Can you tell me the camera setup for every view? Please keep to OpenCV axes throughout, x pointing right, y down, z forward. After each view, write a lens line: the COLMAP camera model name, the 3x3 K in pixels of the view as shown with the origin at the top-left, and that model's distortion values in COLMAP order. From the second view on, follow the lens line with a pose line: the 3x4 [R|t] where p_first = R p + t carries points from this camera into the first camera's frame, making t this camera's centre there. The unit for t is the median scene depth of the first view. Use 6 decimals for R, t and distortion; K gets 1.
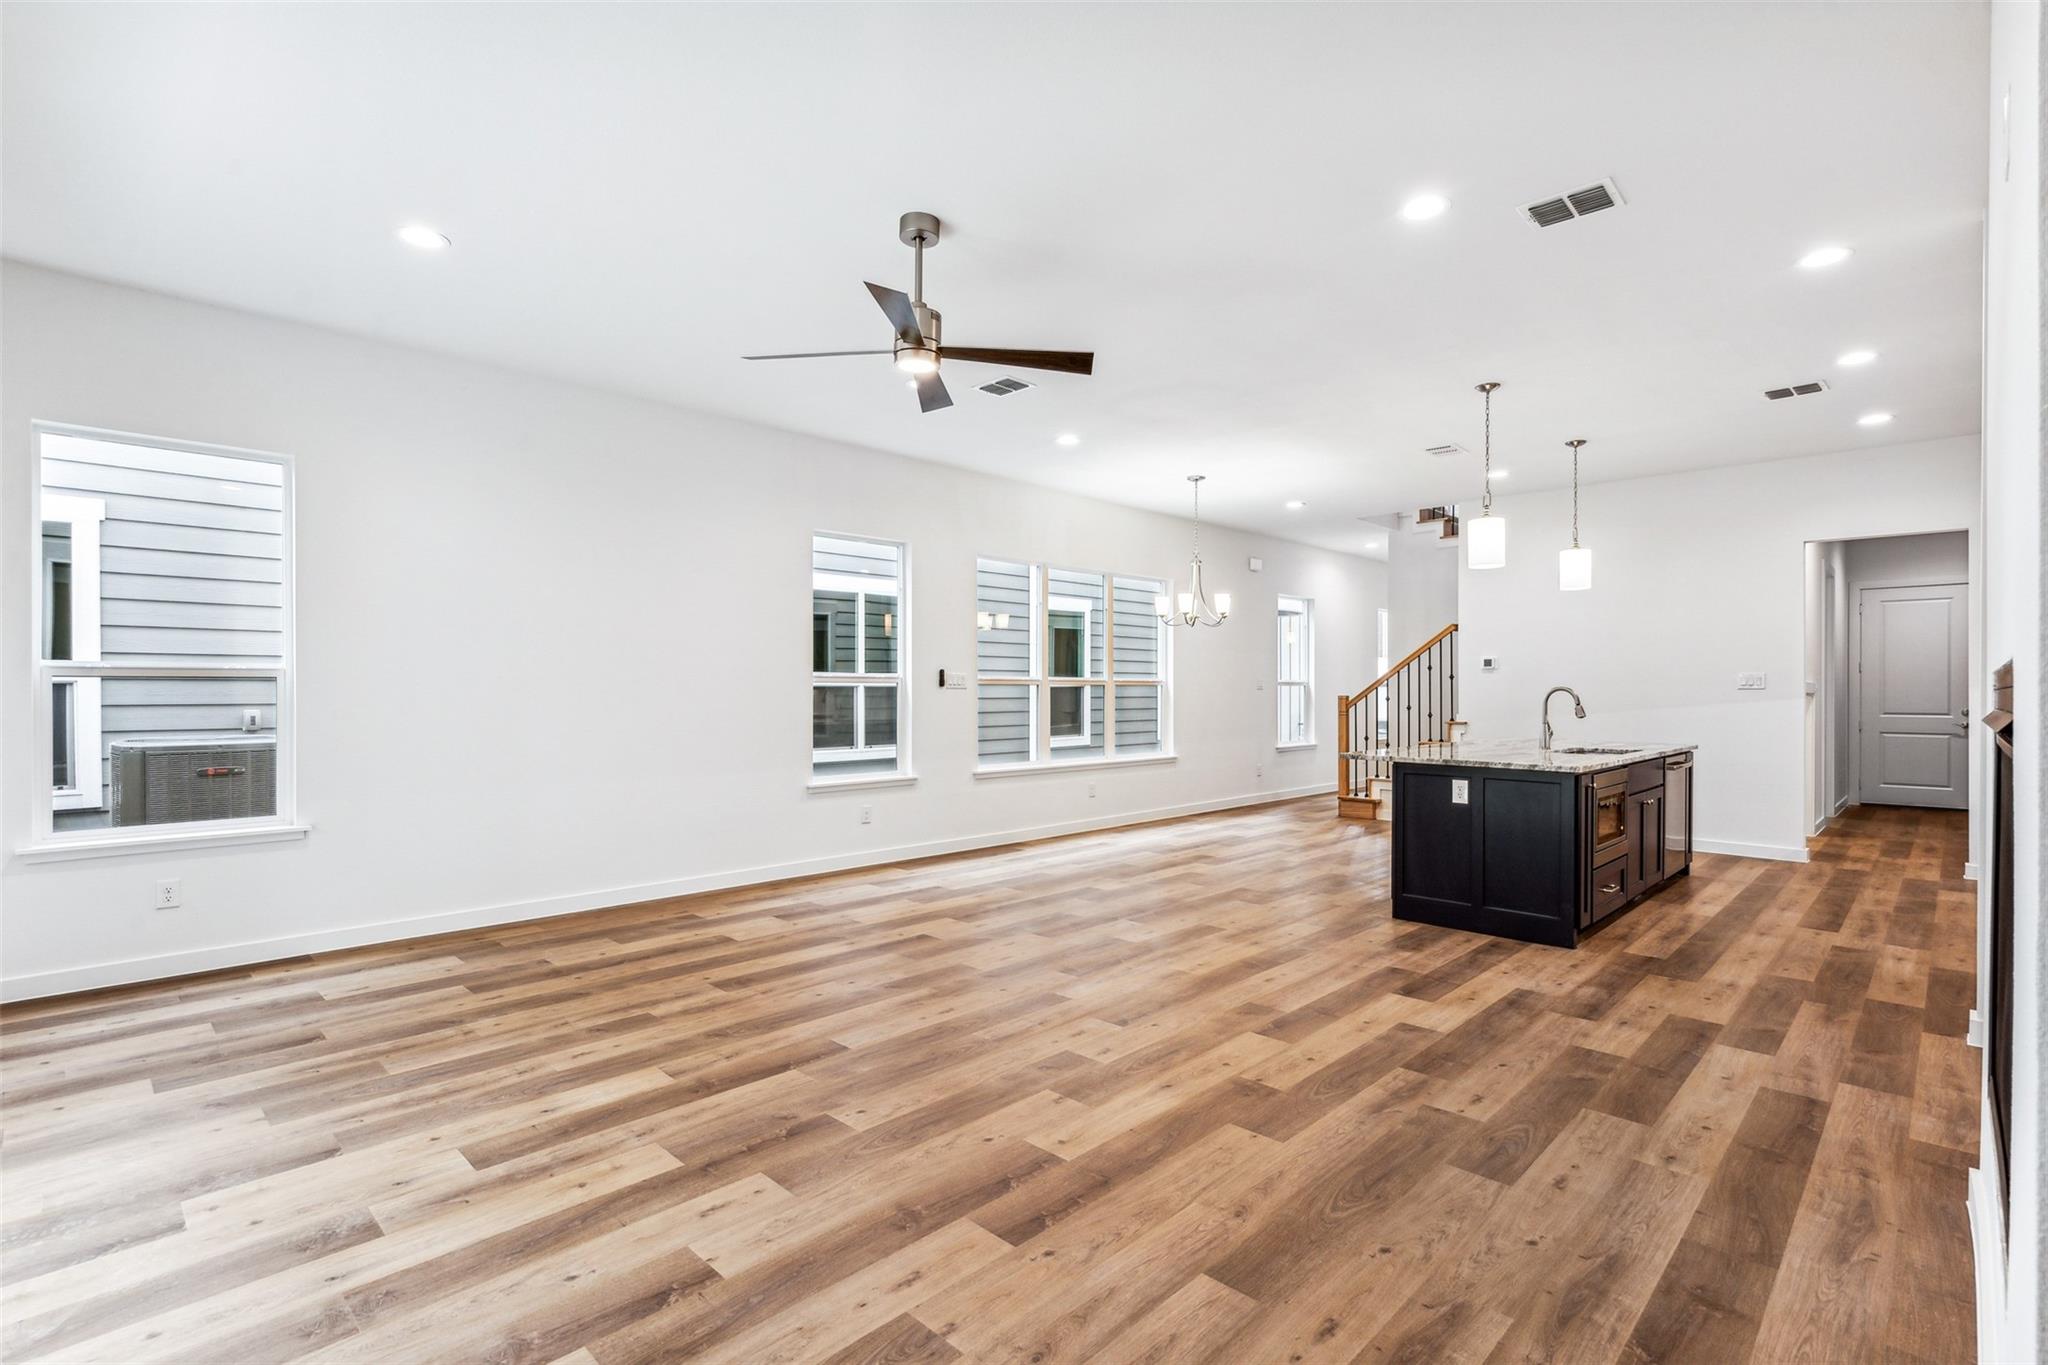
lens RADIAL K [[960.9, 0, 1010.1], [0, 960.9, 689.7], [0, 0, 1]] dist [-0.001685, 0.001319]
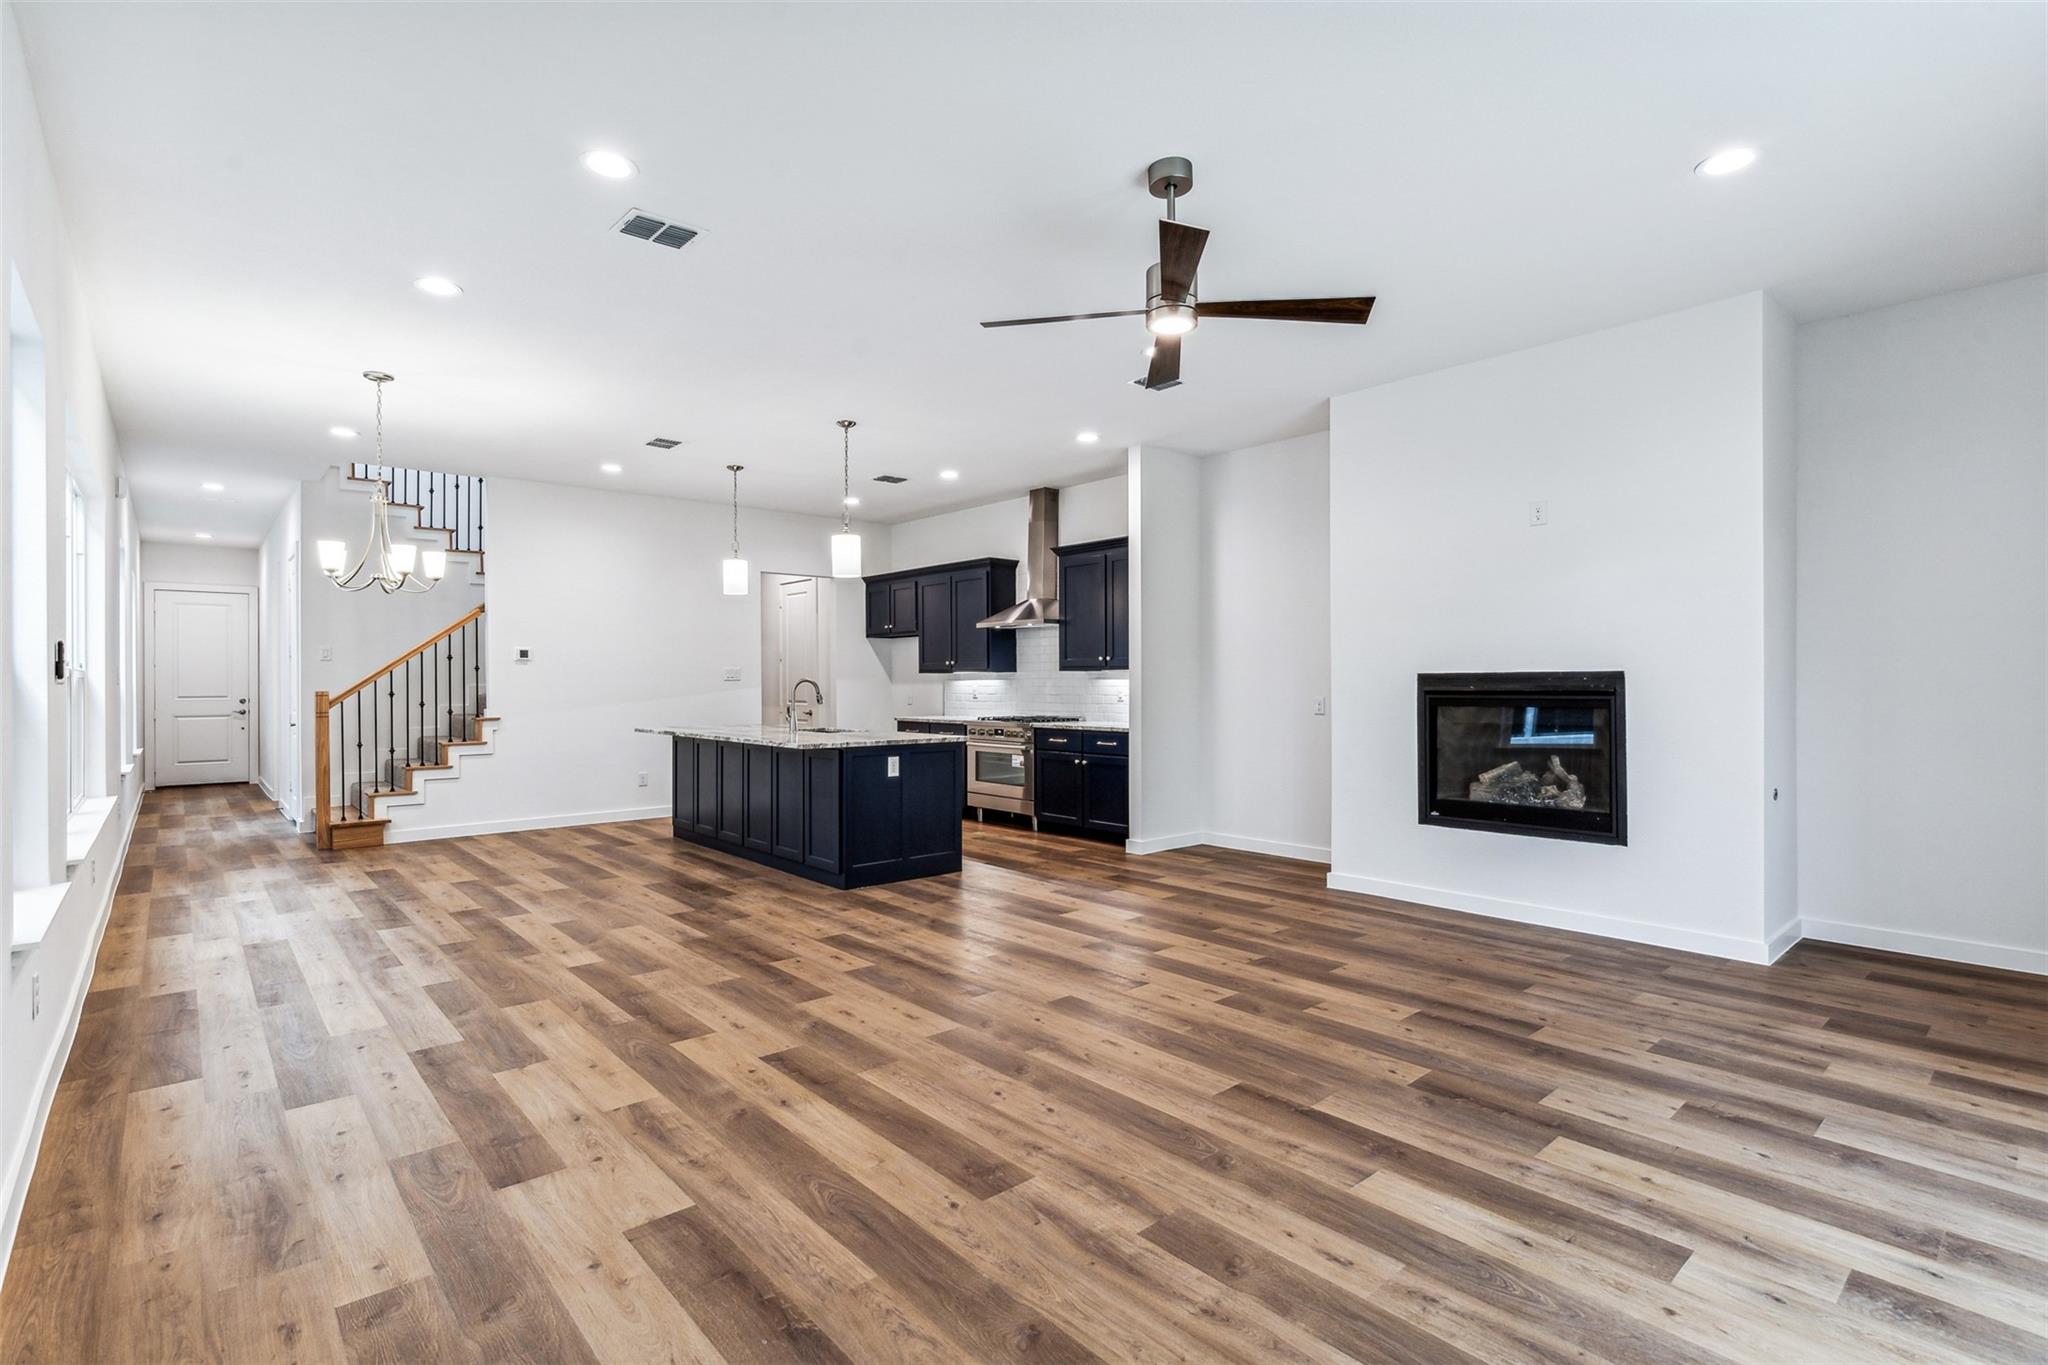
lens RADIAL K [[962.4, 0, 1017.9], [0, 962.4, 679.6], [0, 0, 1]] dist [0.000042, 0.000531]
pose [[0.066508, -0.001661, 0.997785, -0.897329], [0.004132, 0.999990, 0.001390, -0.003942], [-0.997777, 0.004031, 0.066514, 0.956190]]
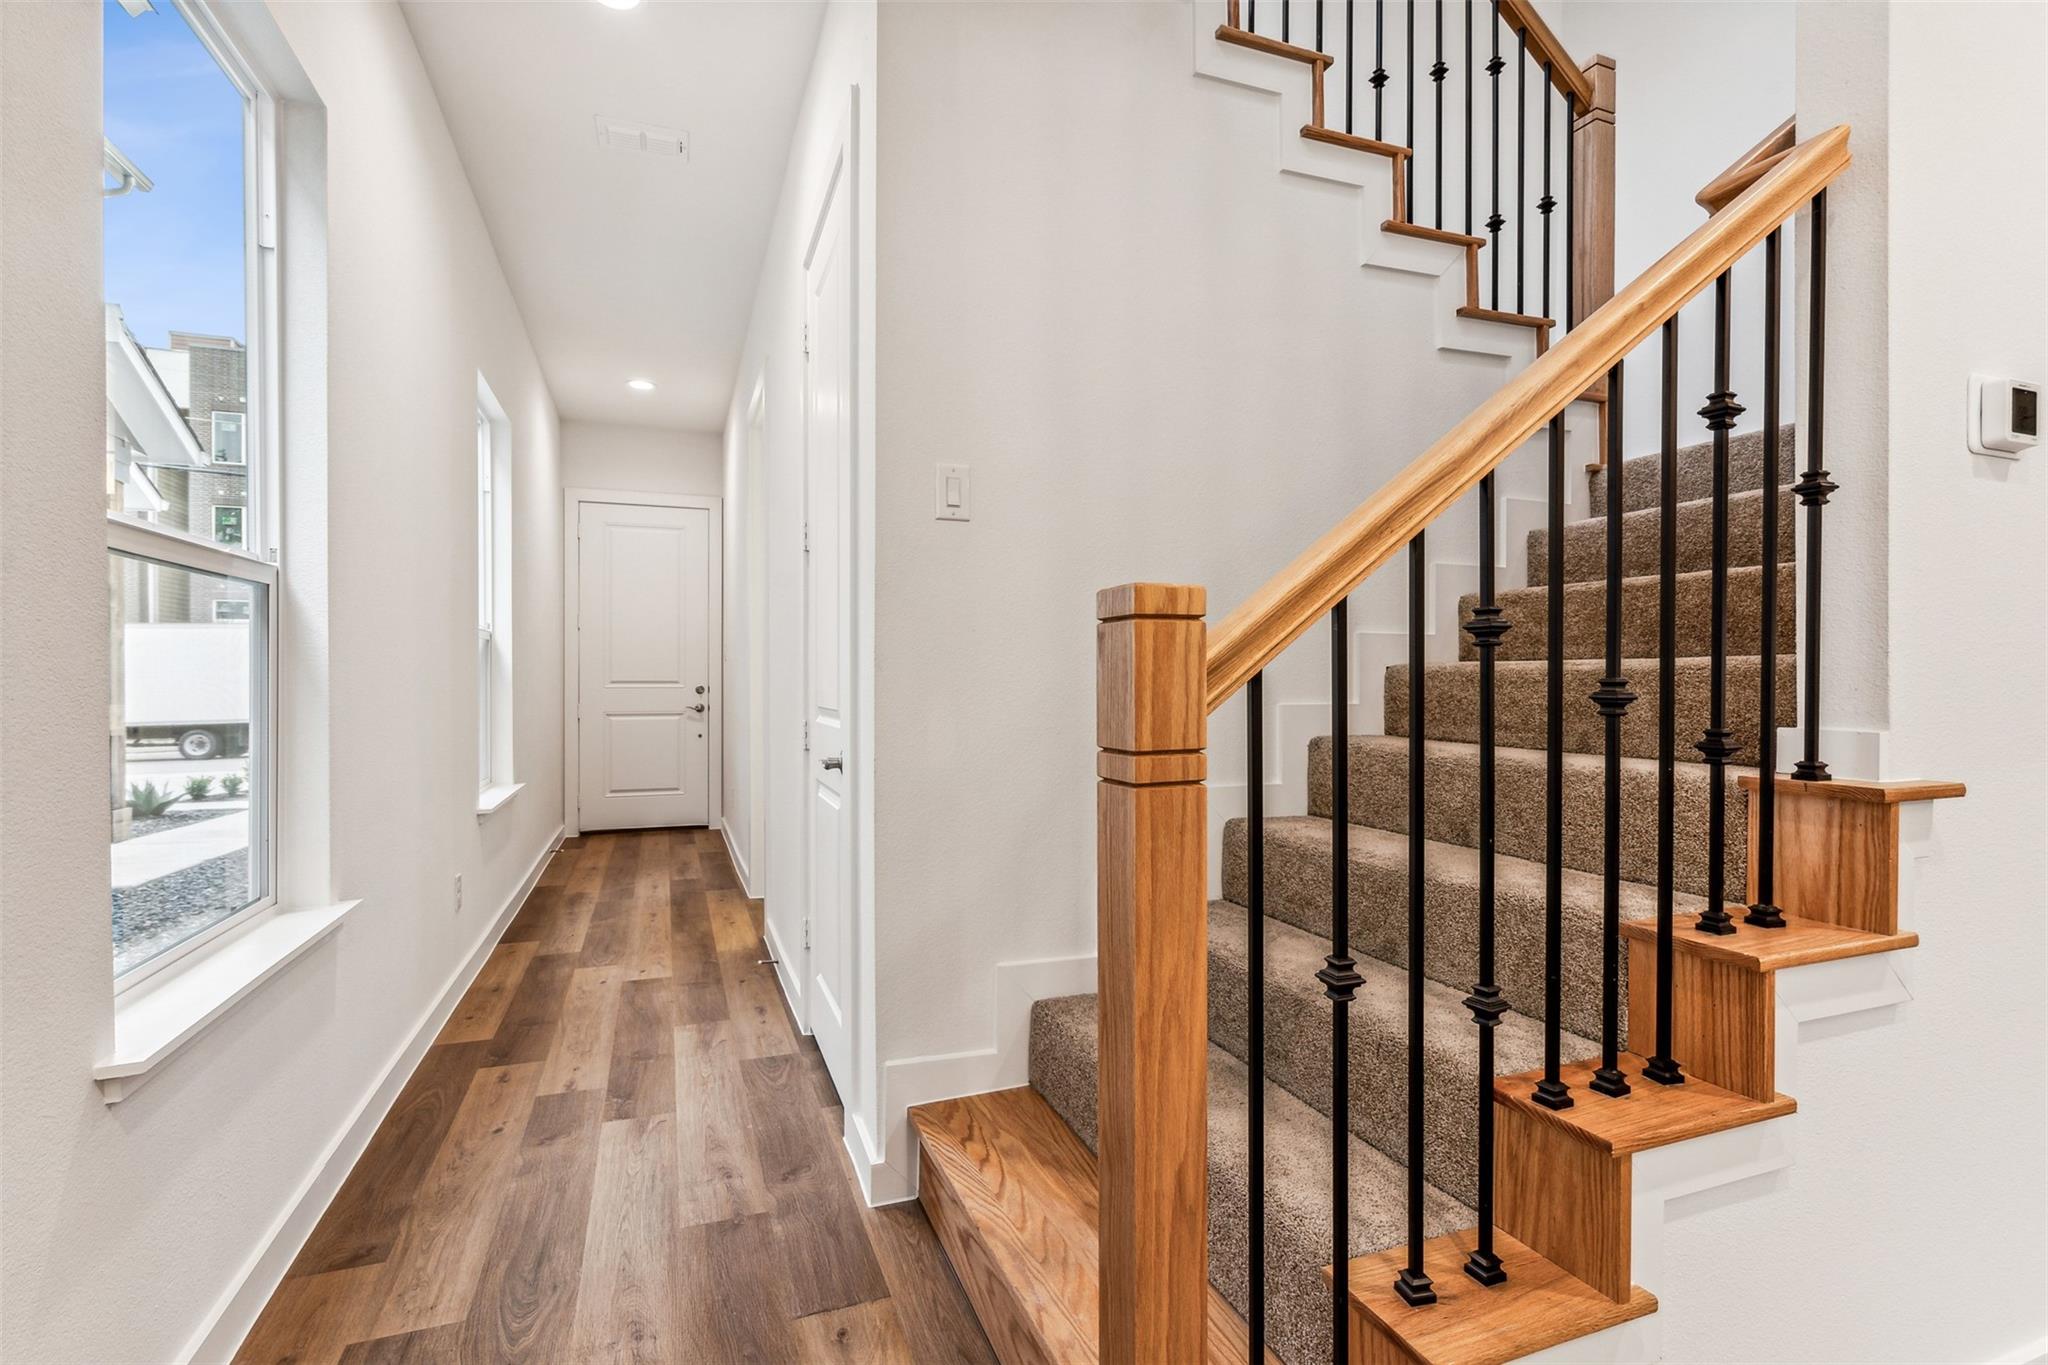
lens RADIAL K [[942.7, 0, 1011.8], [0, 942.7, 690.1], [0, 0, 1]] dist [-0.001391, 0.000312]
pose [[0.417359, -0.008680, 0.908700, 0.599868], [-0.002522, 0.999939, 0.010710, 0.038173], [-0.908738, -0.006762, 0.417312, 2.322241]]
